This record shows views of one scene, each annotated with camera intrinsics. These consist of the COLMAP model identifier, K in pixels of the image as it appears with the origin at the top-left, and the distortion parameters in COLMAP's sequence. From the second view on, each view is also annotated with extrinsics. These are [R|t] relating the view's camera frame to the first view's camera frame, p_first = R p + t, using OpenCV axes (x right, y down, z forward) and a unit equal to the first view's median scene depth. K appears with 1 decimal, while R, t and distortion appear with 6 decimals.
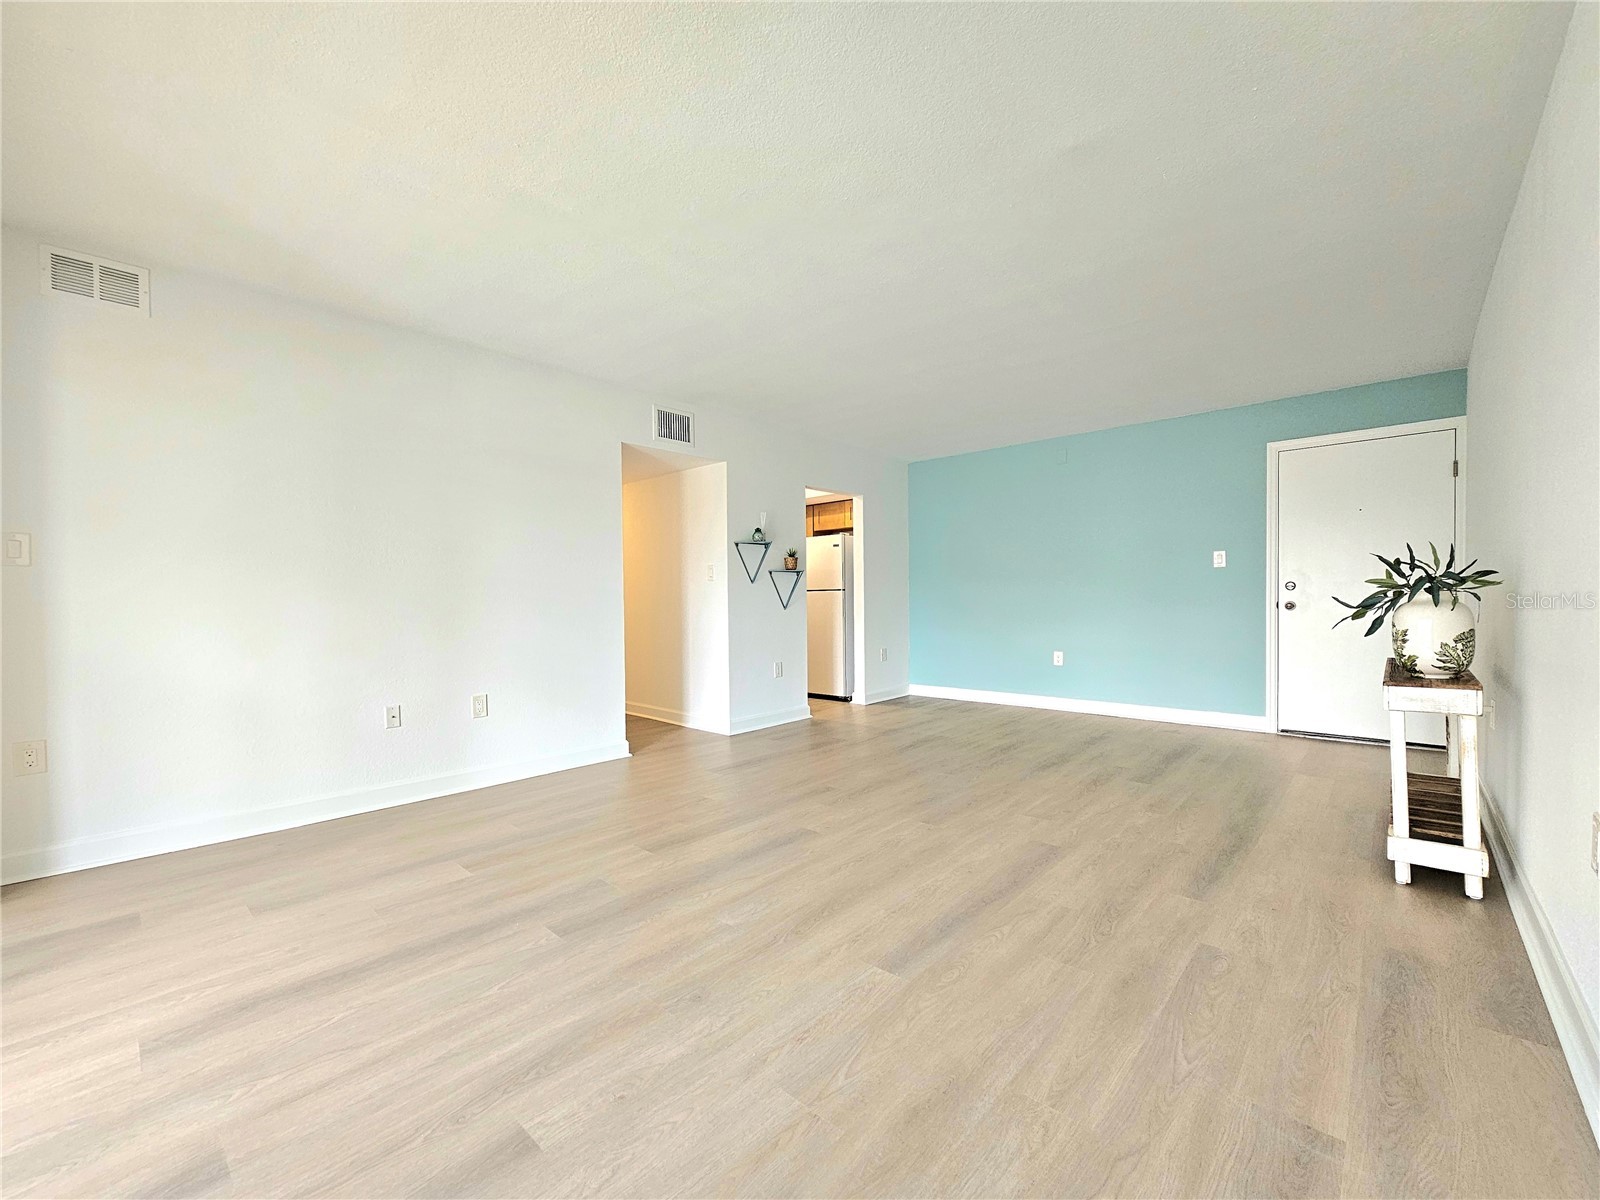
lens RADIAL K [[661.2, 0, 800.0], [0, 661.2, 600.0], [0, 0, 1]] dist [0.000152, -0.000007]
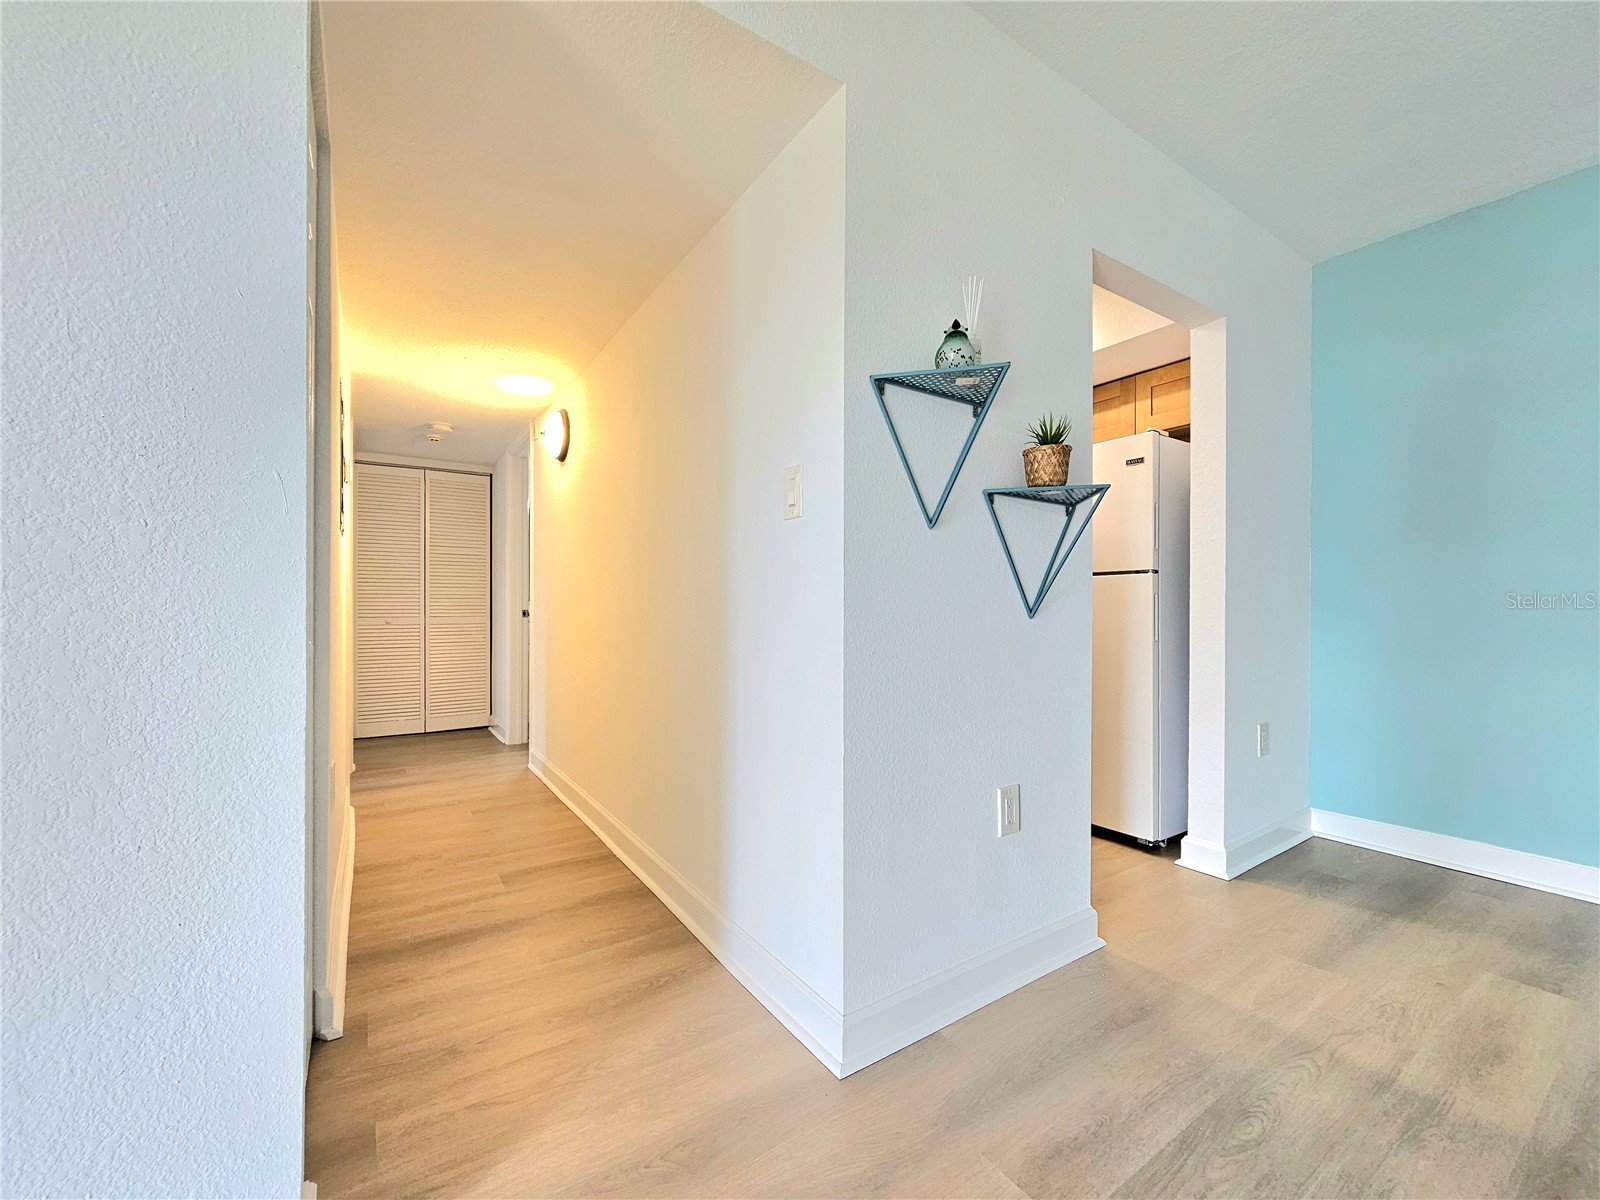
lens RADIAL K [[661.2, 0, 800.0], [0, 661.2, 600.0], [0, 0, 1]] dist [0.000152, -0.000007]
pose [[0.970159, 0.017575, -0.241832, -0.054693], [-0.018328, 0.999832, -0.000864, 0.009522], [0.241776, 0.005271, 0.970318, 0.673930]]
